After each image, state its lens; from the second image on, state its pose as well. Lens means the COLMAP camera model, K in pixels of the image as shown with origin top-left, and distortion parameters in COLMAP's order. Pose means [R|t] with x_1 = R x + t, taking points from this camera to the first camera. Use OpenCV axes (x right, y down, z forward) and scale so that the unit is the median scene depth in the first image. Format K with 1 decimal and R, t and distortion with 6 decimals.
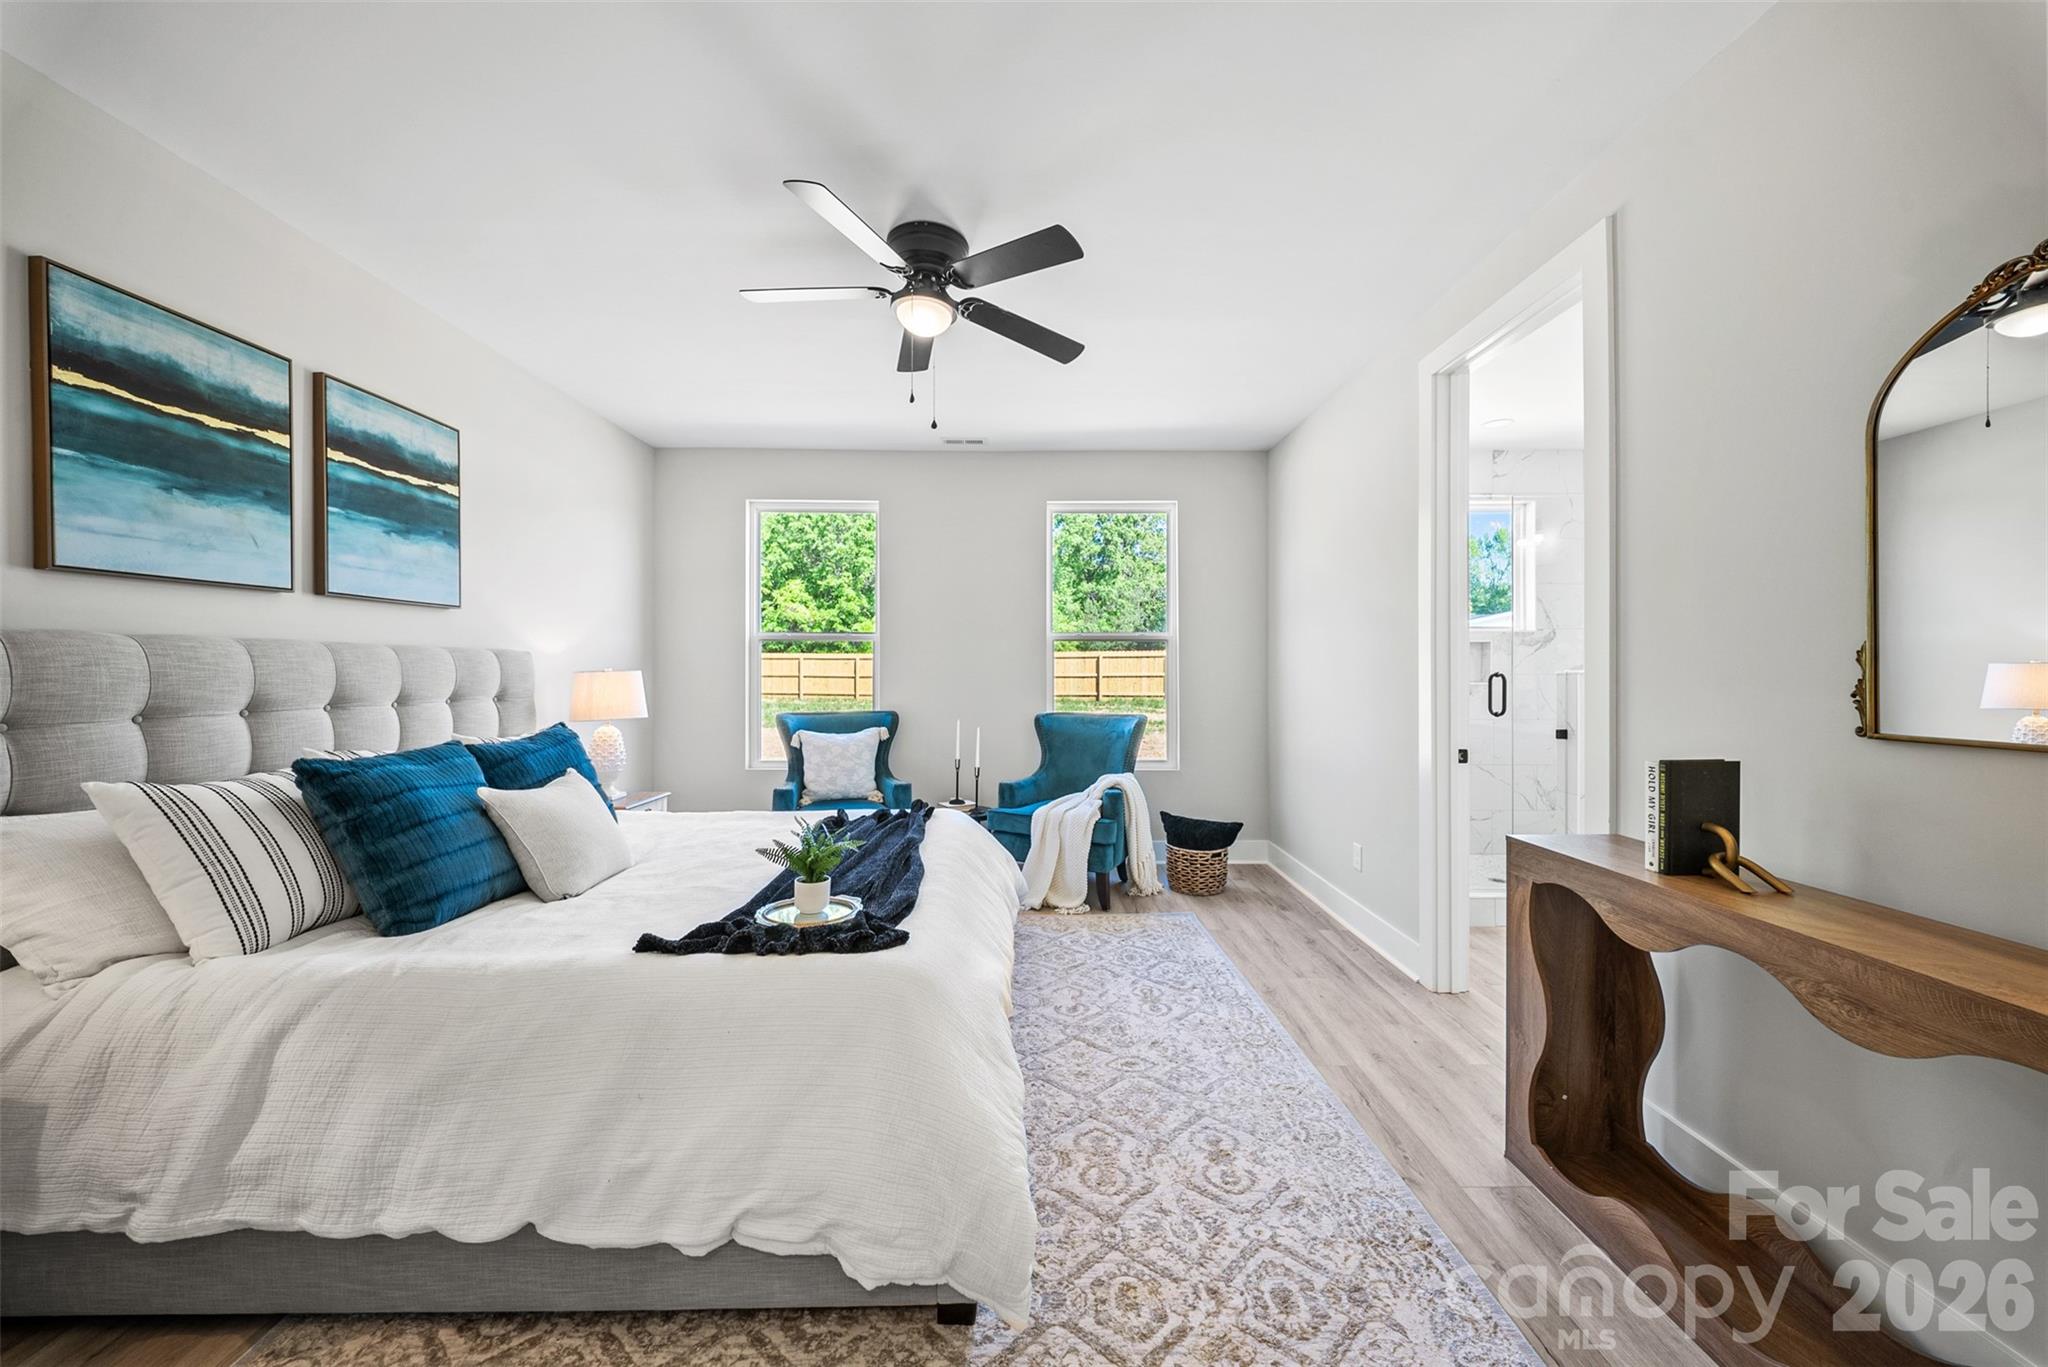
lens RADIAL K [[726.0, 0, 1016.4], [0, 726.0, 669.3], [0, 0, 1]] dist [0.003804, -0.003614]
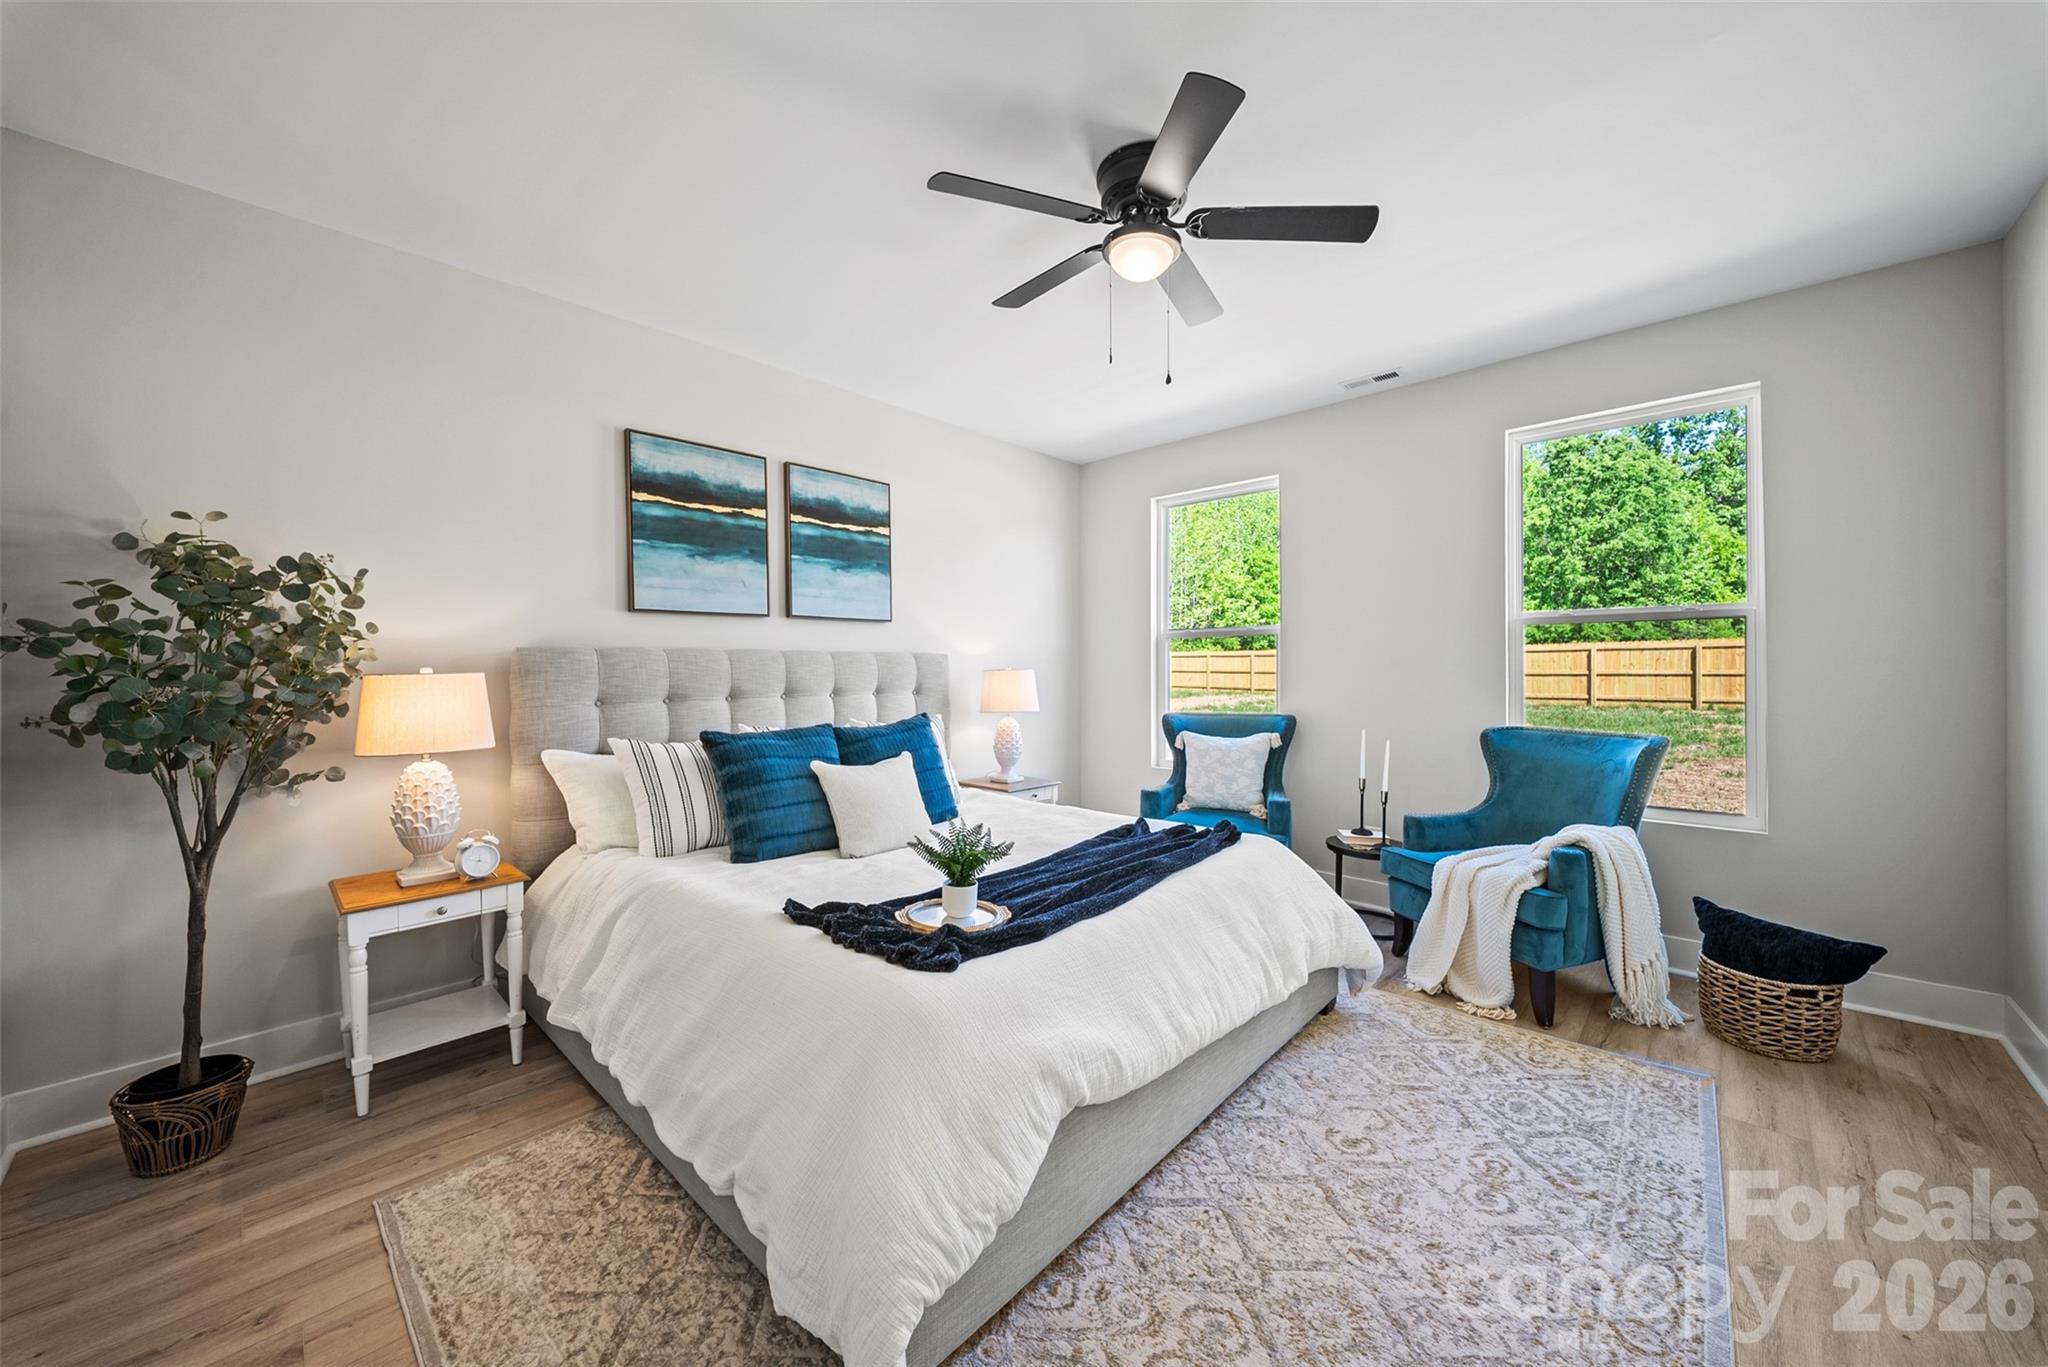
lens RADIAL K [[726.0, 0, 1015.1], [0, 726.0, 673.2], [0, 0, 1]] dist [0.003804, -0.003614]
pose [[0.722858, 0.002927, -0.690991, 0.342429], [0.004536, 0.999949, 0.008982, -0.003310], [0.690982, -0.009627, 0.722808, 0.261770]]
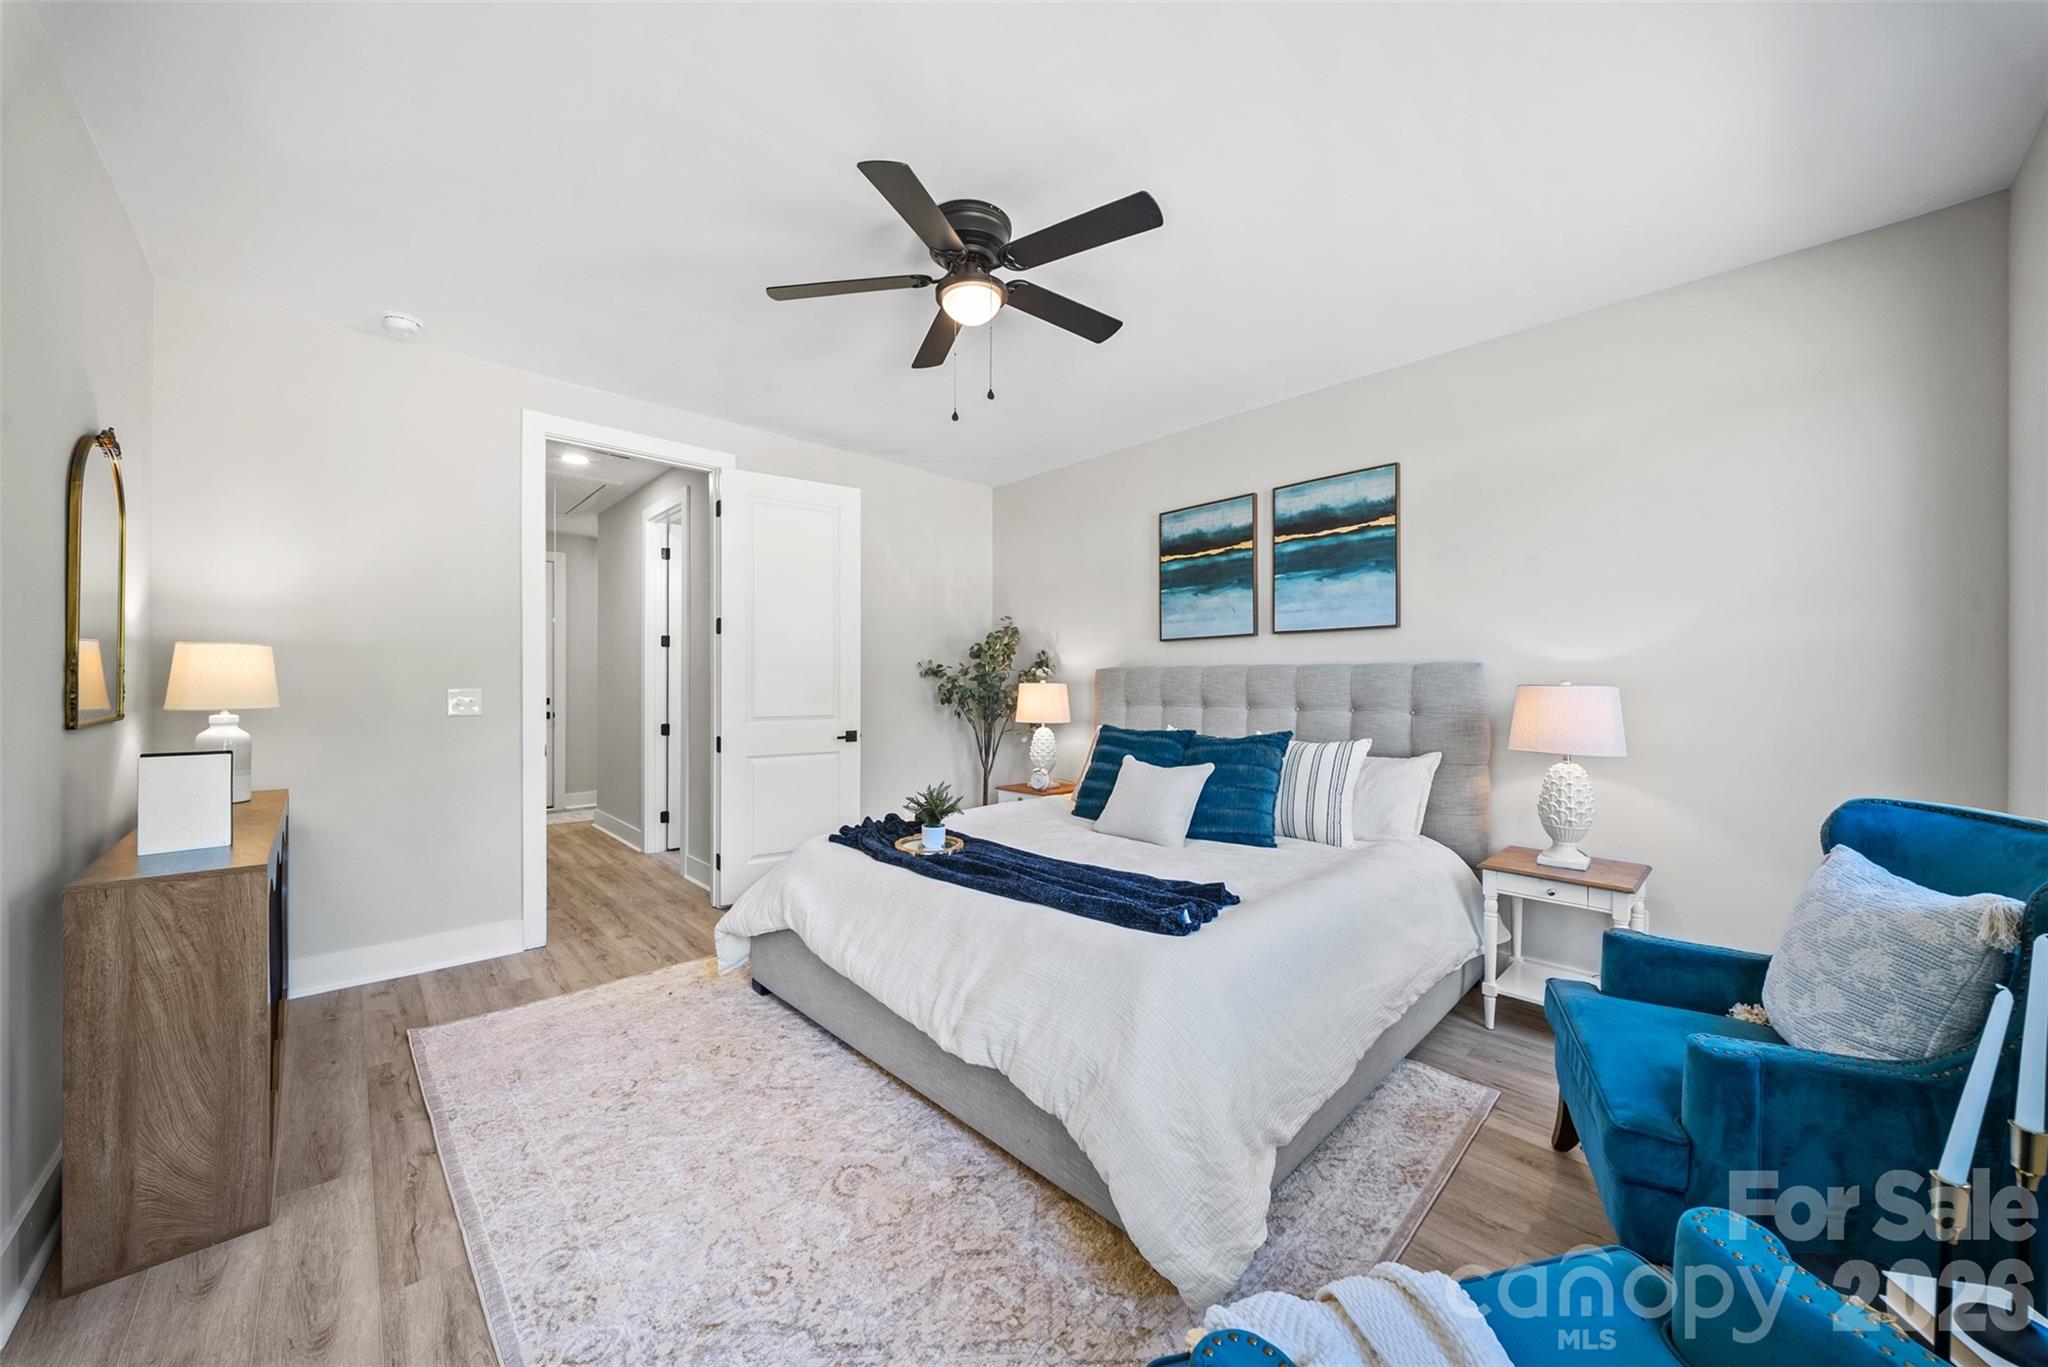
lens RADIAL K [[726.0, 0, 1040.5], [0, 726.0, 679.2], [0, 0, 1]] dist [0.003804, -0.003614]
pose [[-0.720195, 0.004186, -0.693759, 0.439230], [0.003944, 0.999990, 0.001939, -0.012322], [0.693760, -0.001340, -0.720205, 1.690636]]
